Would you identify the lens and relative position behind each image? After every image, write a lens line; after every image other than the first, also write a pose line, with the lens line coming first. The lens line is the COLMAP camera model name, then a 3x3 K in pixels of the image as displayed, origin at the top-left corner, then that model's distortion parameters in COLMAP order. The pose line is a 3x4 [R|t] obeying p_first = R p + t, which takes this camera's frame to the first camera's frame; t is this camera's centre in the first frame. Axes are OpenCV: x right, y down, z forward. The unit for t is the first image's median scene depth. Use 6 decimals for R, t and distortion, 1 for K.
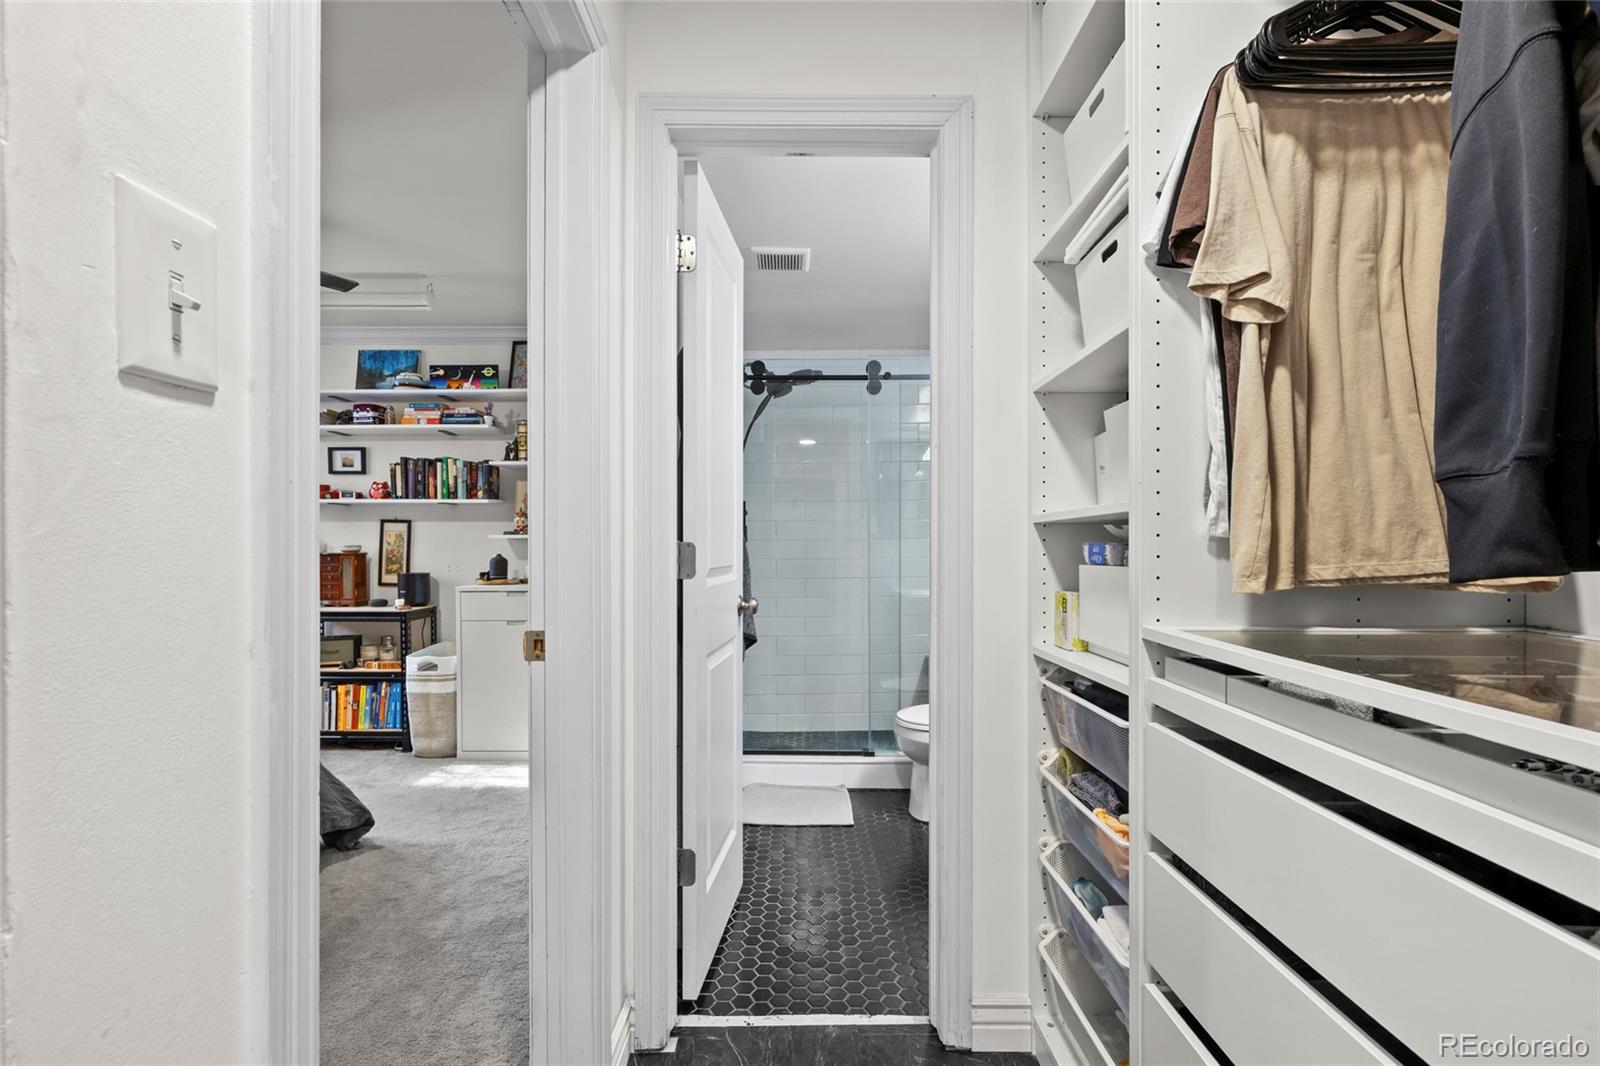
lens RADIAL K [[737.4, 0, 800.6], [0, 737.4, 550.4], [0, 0, 1]] dist [0.000044, 0.000000]
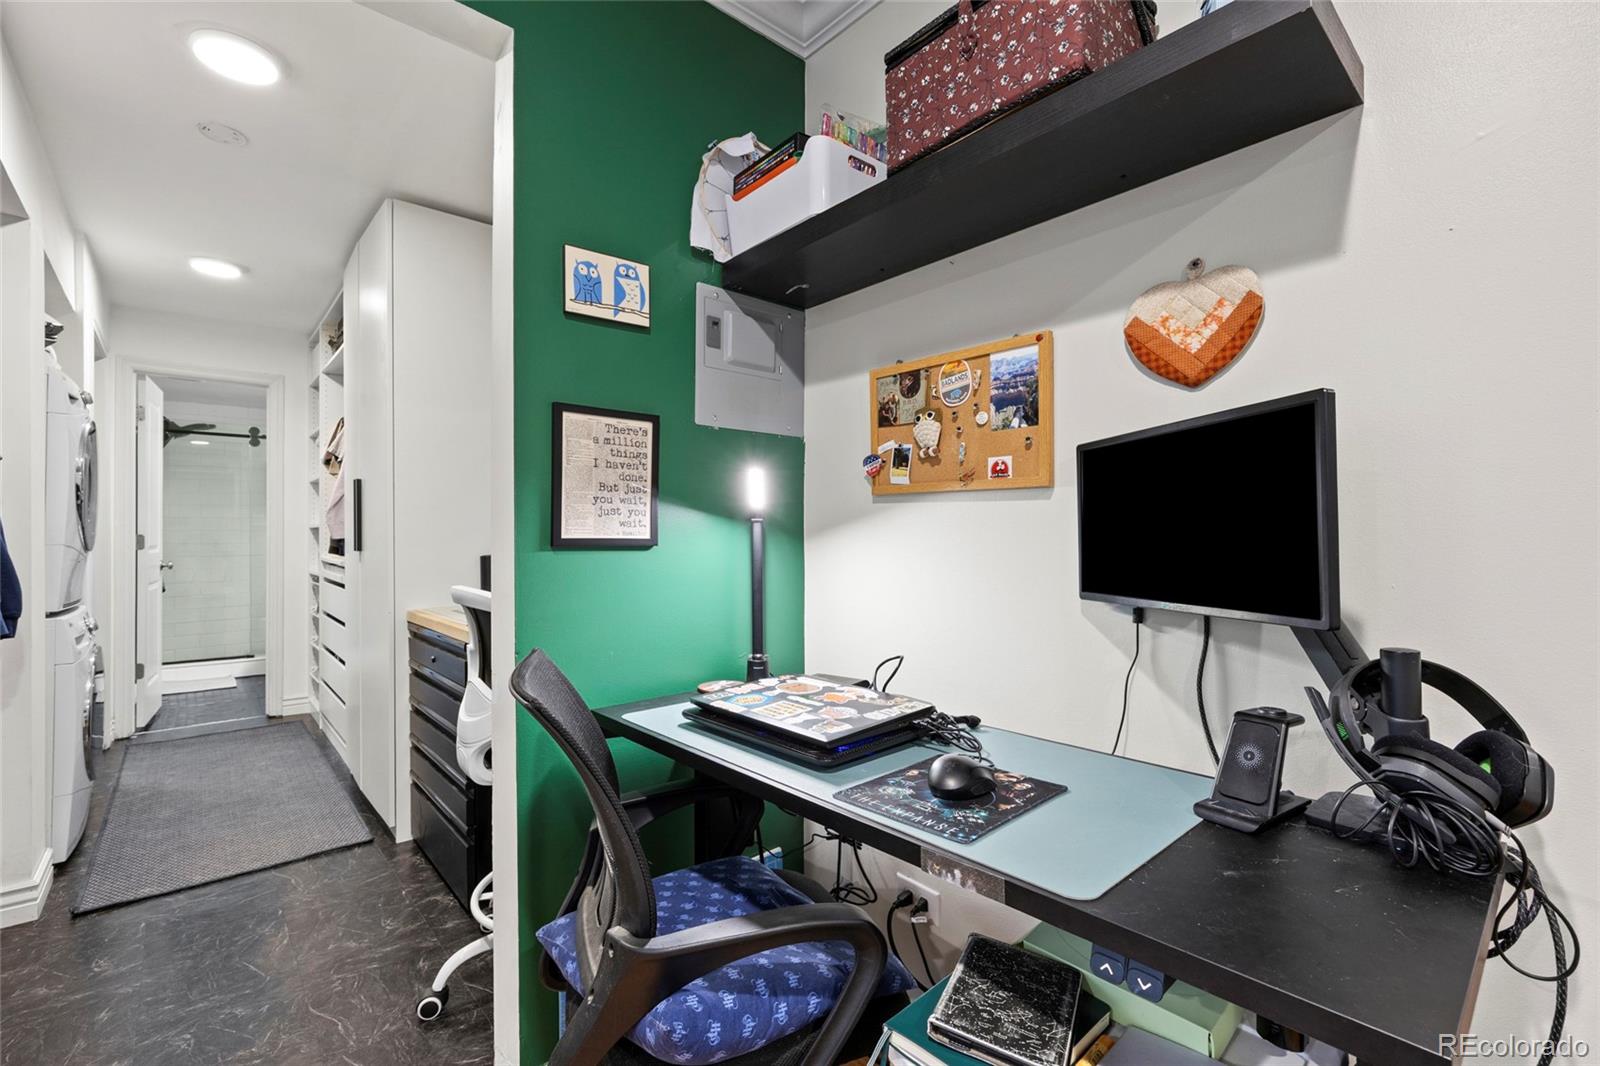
lens RADIAL K [[696.5, 0, 801.9], [0, 696.5, 528.7], [0, 0, 1]] dist [-0.003517, -0.000427]
pose [[0.747977, 0.001246, 0.663723, -0.039512], [0.005125, 0.999958, -0.007652, -0.002490], [-0.663705, 0.009126, 0.747939, -1.954655]]
